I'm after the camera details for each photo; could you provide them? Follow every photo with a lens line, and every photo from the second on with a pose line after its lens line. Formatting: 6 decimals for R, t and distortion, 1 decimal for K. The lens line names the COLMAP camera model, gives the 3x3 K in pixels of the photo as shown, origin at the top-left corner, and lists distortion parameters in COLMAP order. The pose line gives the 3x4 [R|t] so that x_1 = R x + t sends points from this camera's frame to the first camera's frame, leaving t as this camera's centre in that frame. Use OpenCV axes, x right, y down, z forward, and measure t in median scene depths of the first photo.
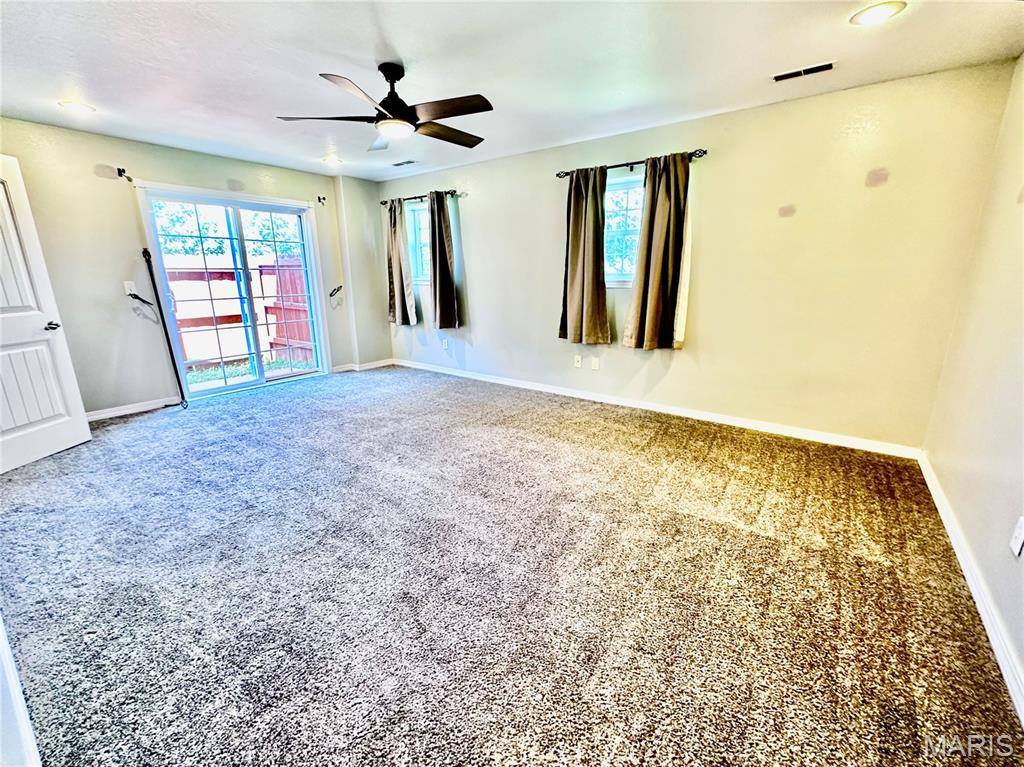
lens RADIAL K [[427.0, 0, 515.0], [0, 427.0, 383.5], [0, 0, 1]] dist [0.000068, 0.000093]
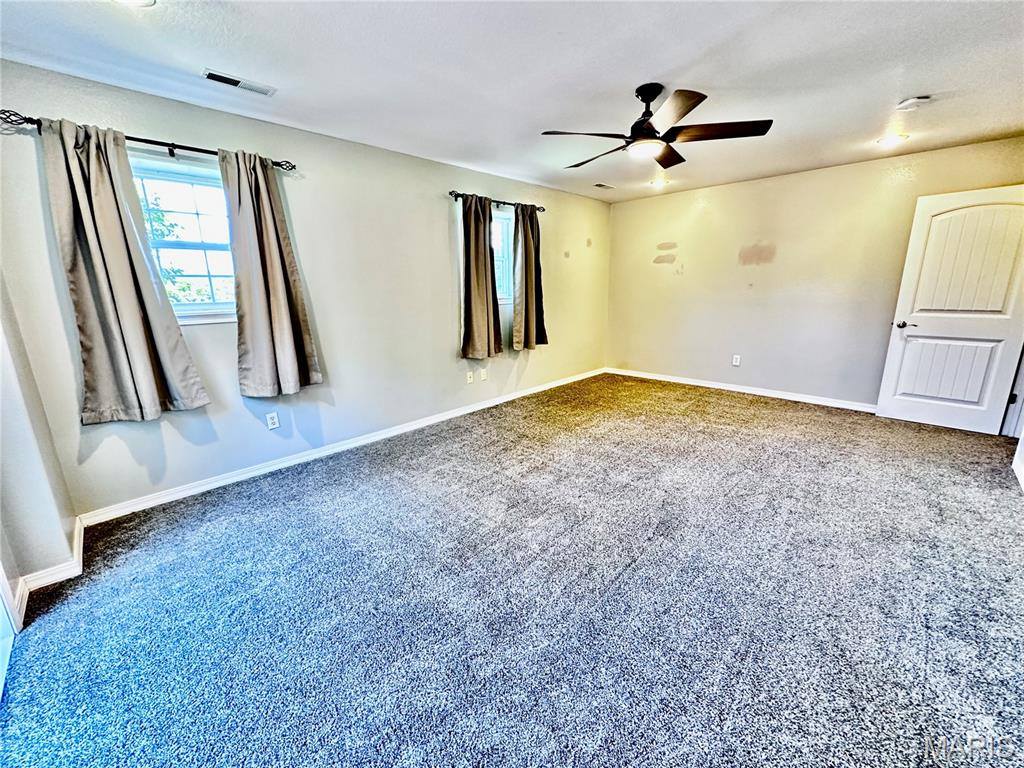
lens RADIAL K [[415.3, 0, 512.0], [0, 415.3, 384.0], [0, 0, 1]] dist [-0.000937, -0.000060]
pose [[0.137021, -0.232886, 0.962803, -0.945093], [0.264120, 0.945372, 0.191082, -0.235514], [-0.954707, 0.228113, 0.191045, 0.832529]]
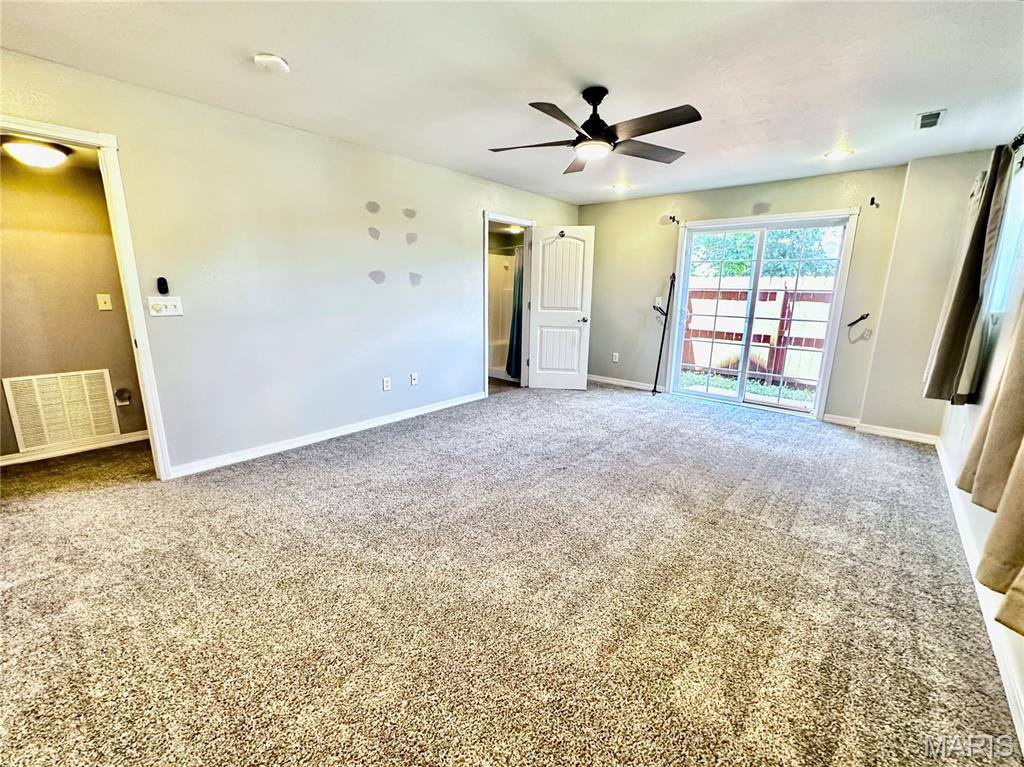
lens RADIAL K [[427.0, 0, 515.0], [0, 427.0, 383.5], [0, 0, 1]] dist [0.000068, 0.000093]
pose [[-0.066661, 0.218982, -0.973449, 0.572224], [-0.269390, 0.935437, 0.228879, -0.179590], [0.960721, 0.277495, -0.003365, 0.673002]]
